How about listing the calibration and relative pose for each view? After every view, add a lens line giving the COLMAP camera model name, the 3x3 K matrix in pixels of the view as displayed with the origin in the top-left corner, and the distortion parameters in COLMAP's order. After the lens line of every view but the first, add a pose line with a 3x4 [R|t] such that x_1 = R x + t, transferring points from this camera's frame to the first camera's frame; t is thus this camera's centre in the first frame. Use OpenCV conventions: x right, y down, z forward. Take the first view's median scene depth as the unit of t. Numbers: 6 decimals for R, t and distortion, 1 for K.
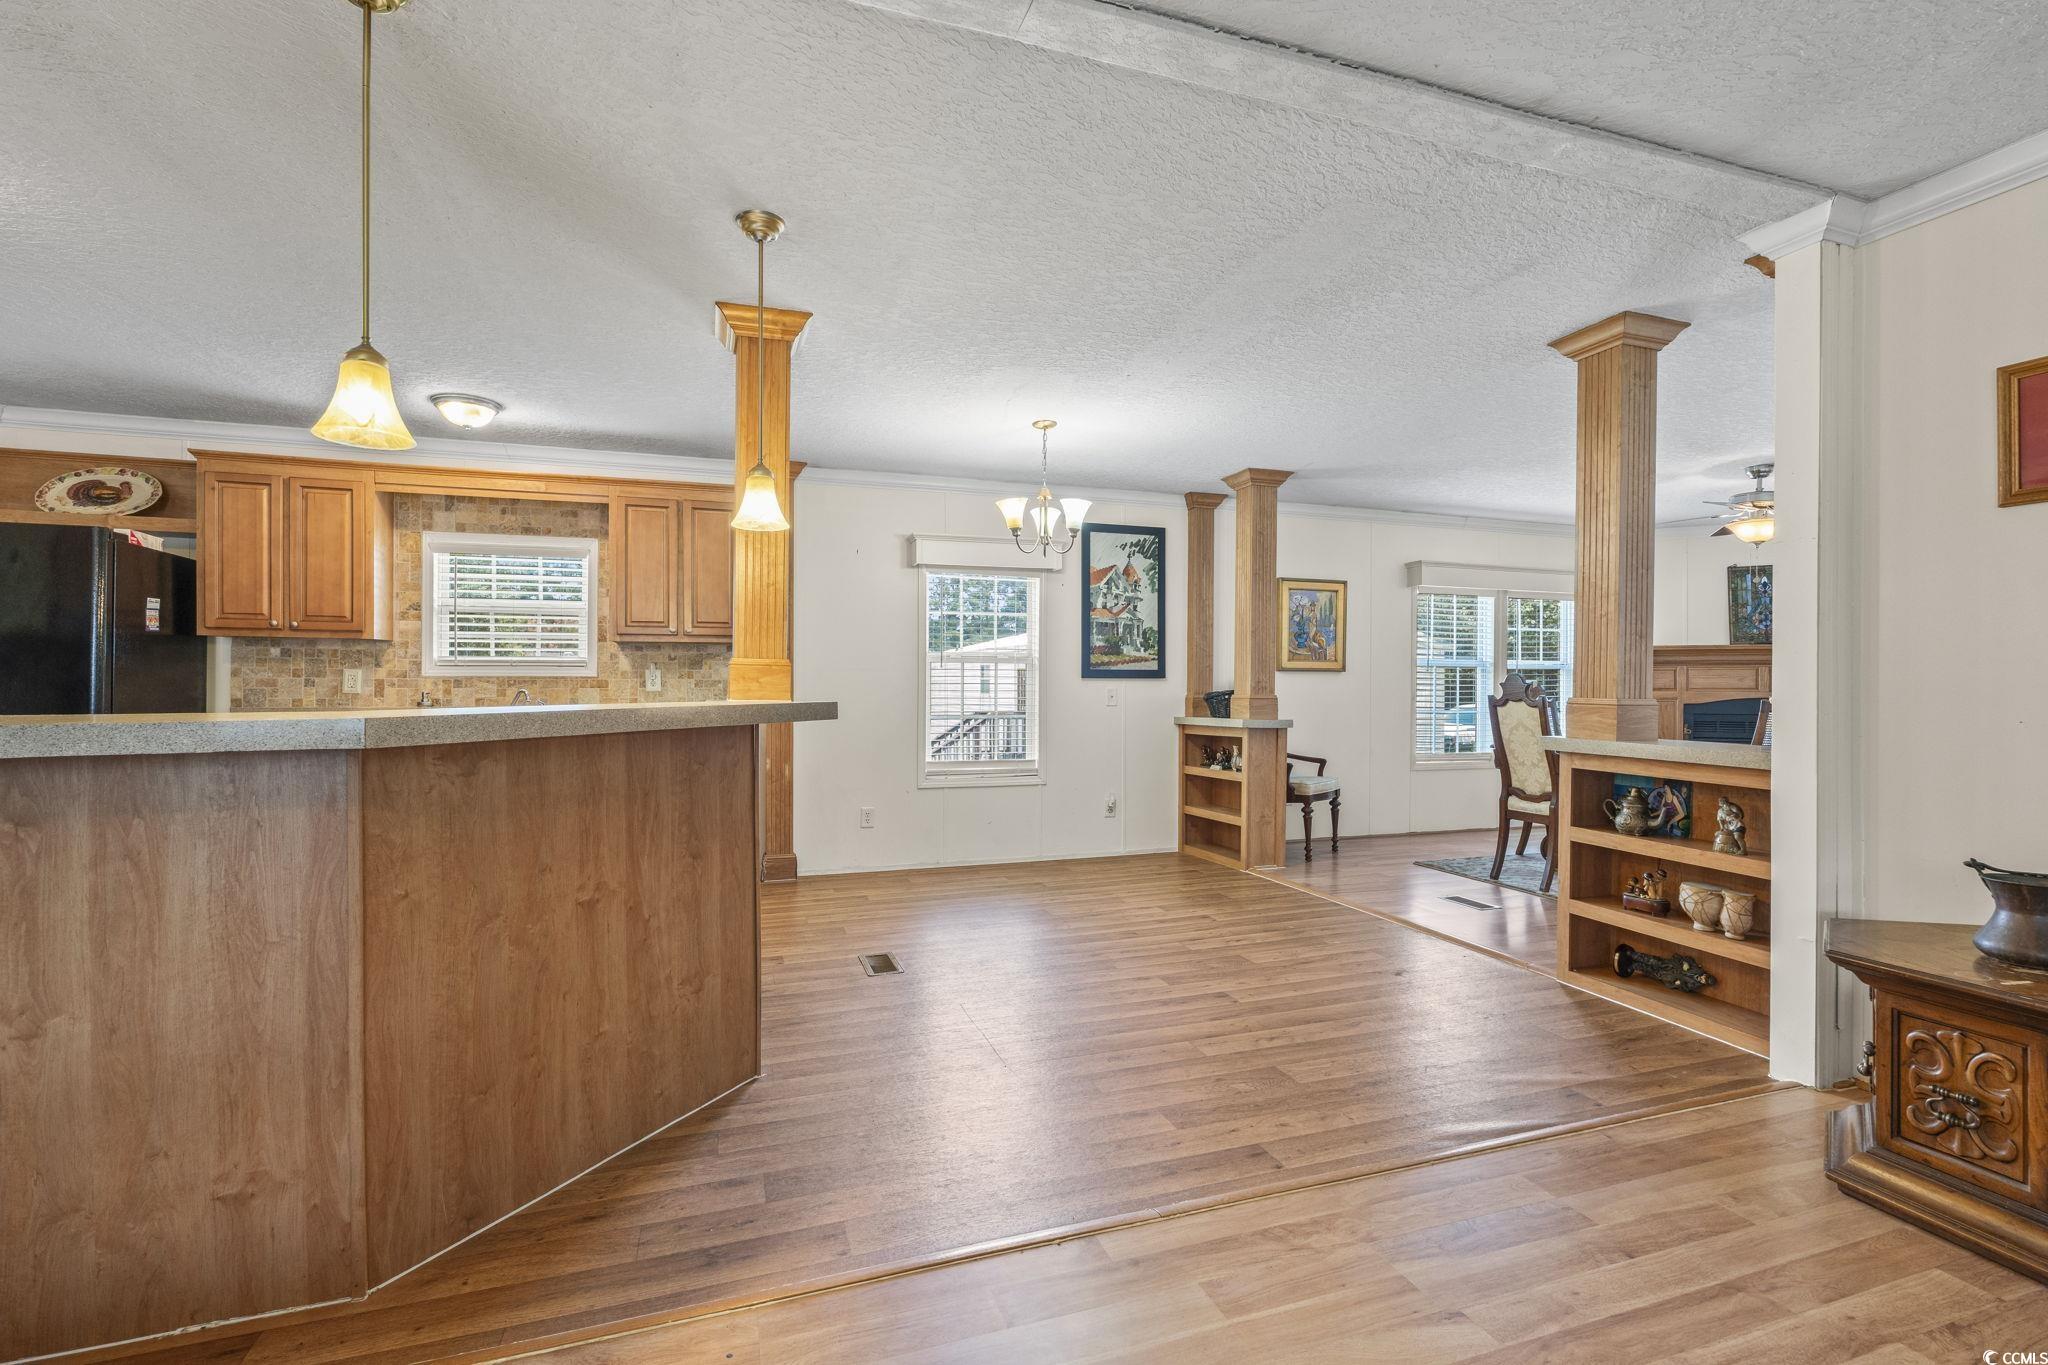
lens RADIAL K [[917.2, 0, 1070.7], [0, 917.2, 687.3], [0, 0, 1]] dist [-0.005689, 0.000417]
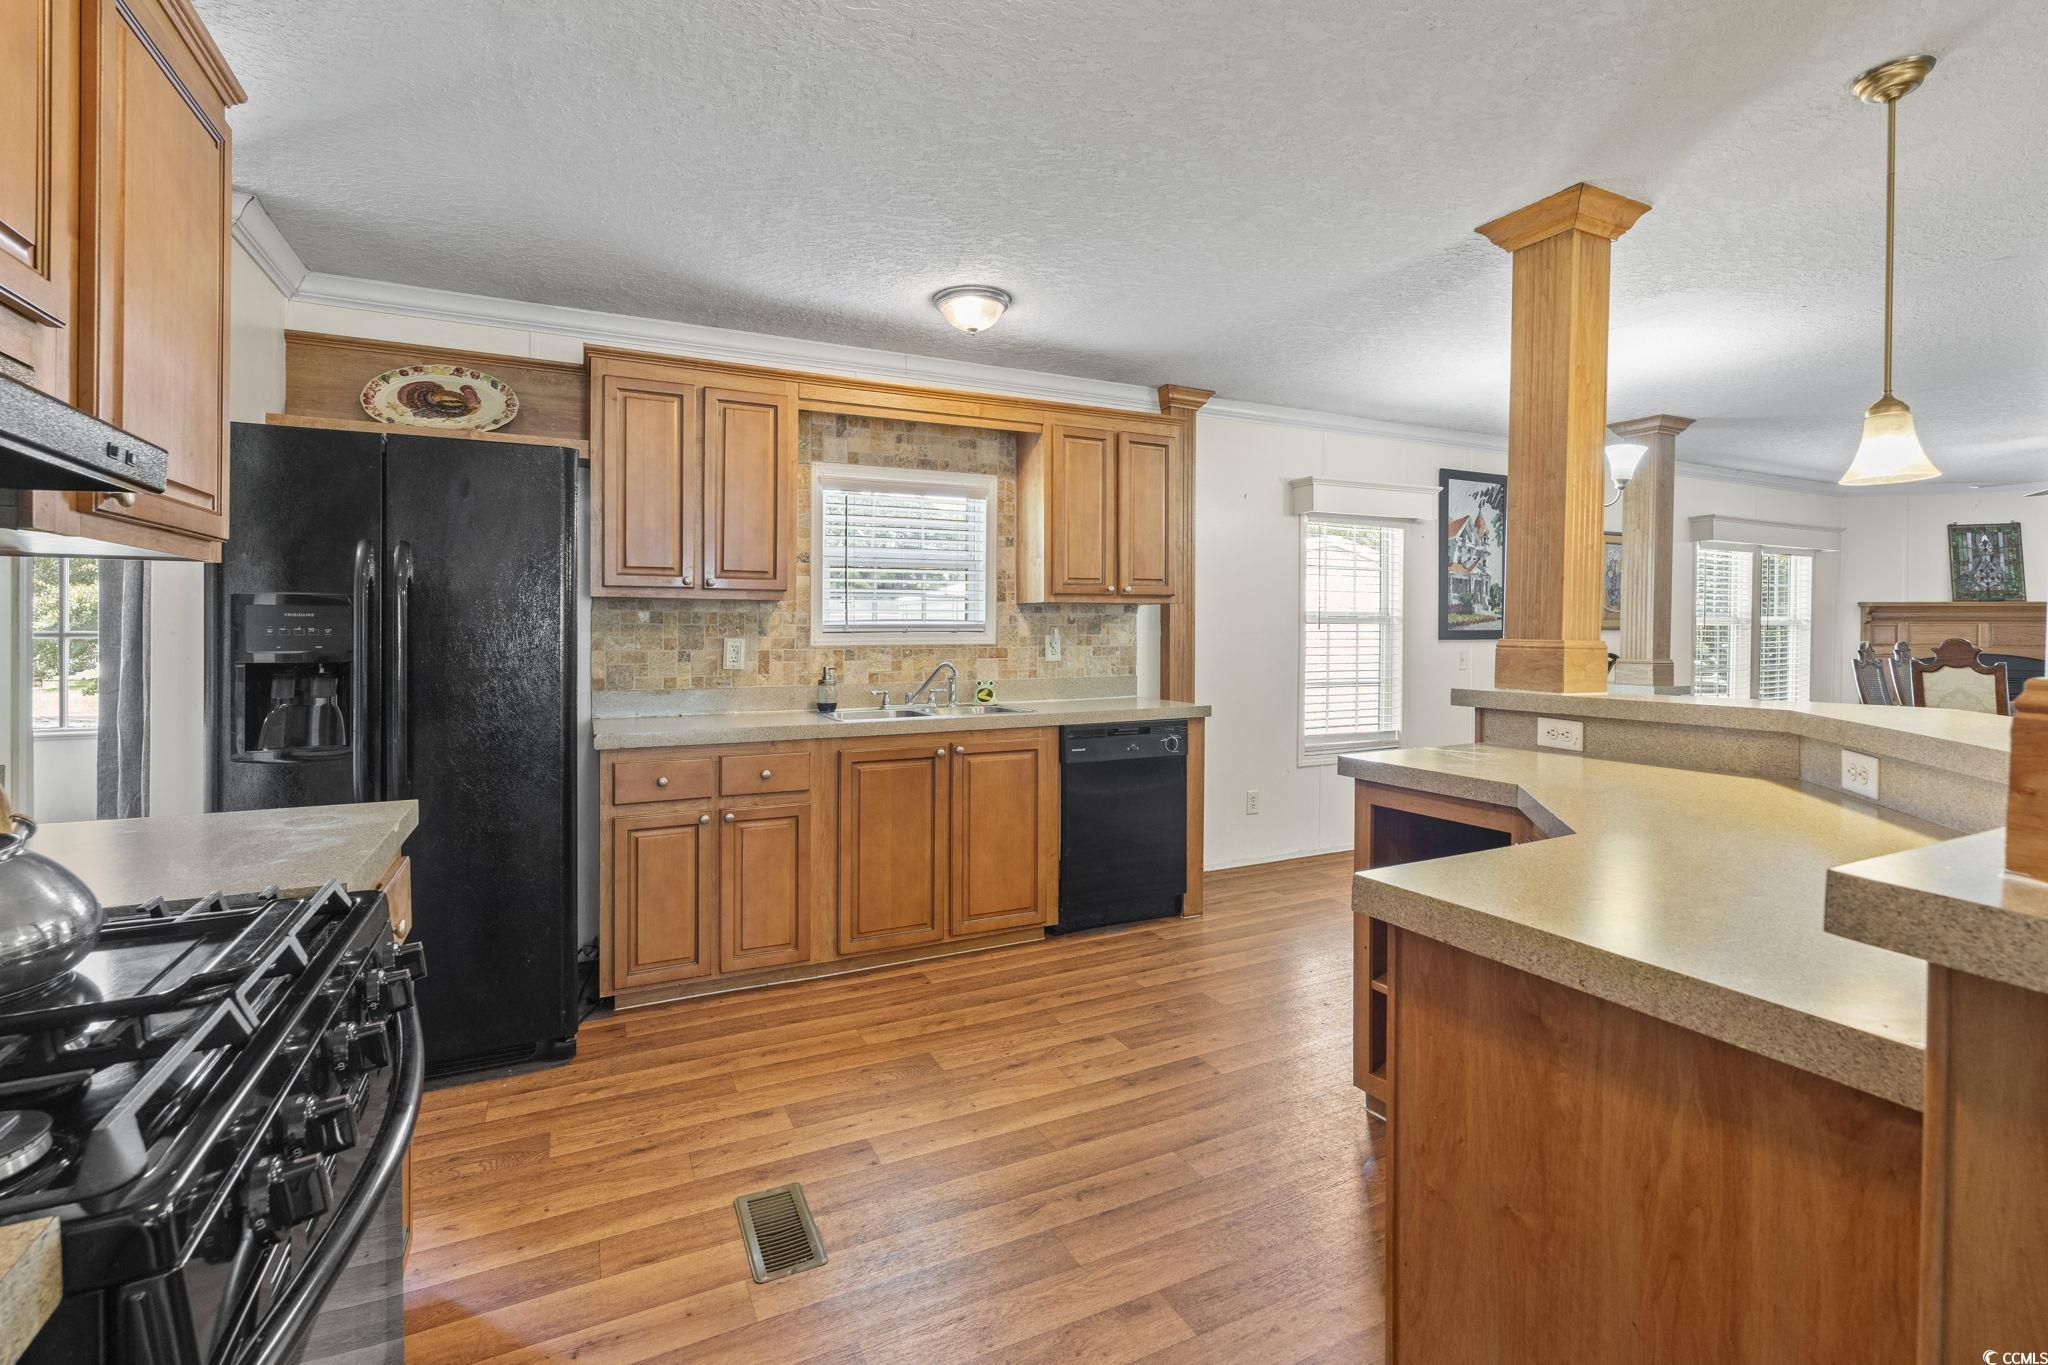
lens RADIAL K [[917.2, 0, 1054.0], [0, 917.2, 632.9], [0, 0, 1]] dist [-0.005689, 0.000417]
pose [[0.990992, -0.000951, 0.133914, -0.574457], [-0.000158, 0.999966, 0.008276, -0.028523], [-0.133917, -0.008222, 0.990958, 0.179627]]
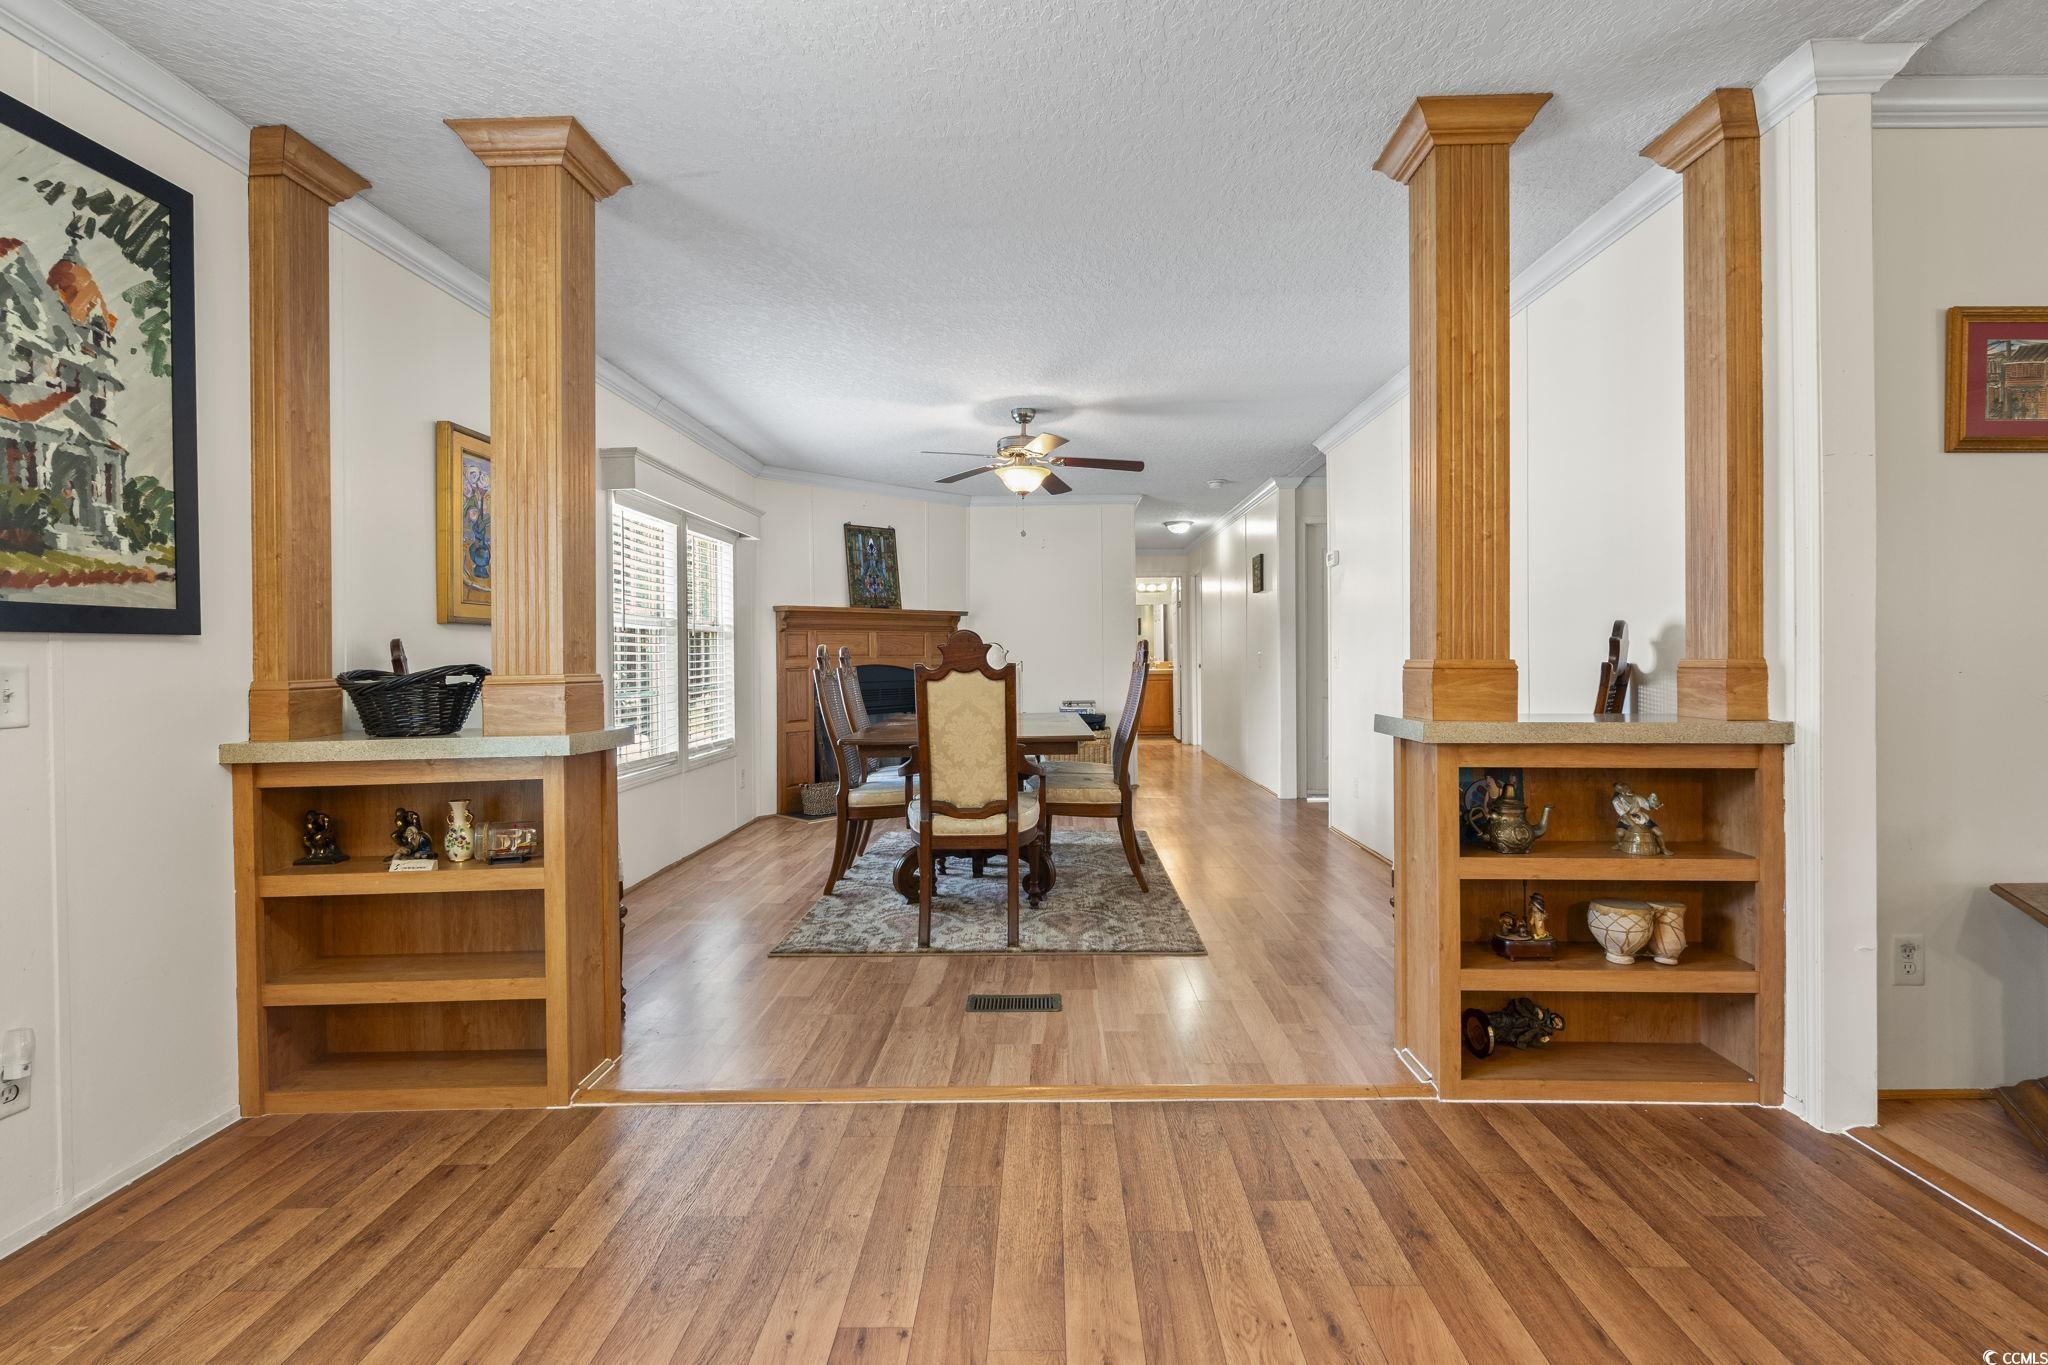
lens RADIAL K [[917.2, 0, 996.5], [0, 917.2, 659.7], [0, 0, 1]] dist [-0.005689, 0.000417]
pose [[0.378221, -0.012725, 0.925628, -0.121719], [0.013911, 0.999871, 0.008061, 0.001091], [-0.925611, 0.009828, 0.378349, 0.722766]]
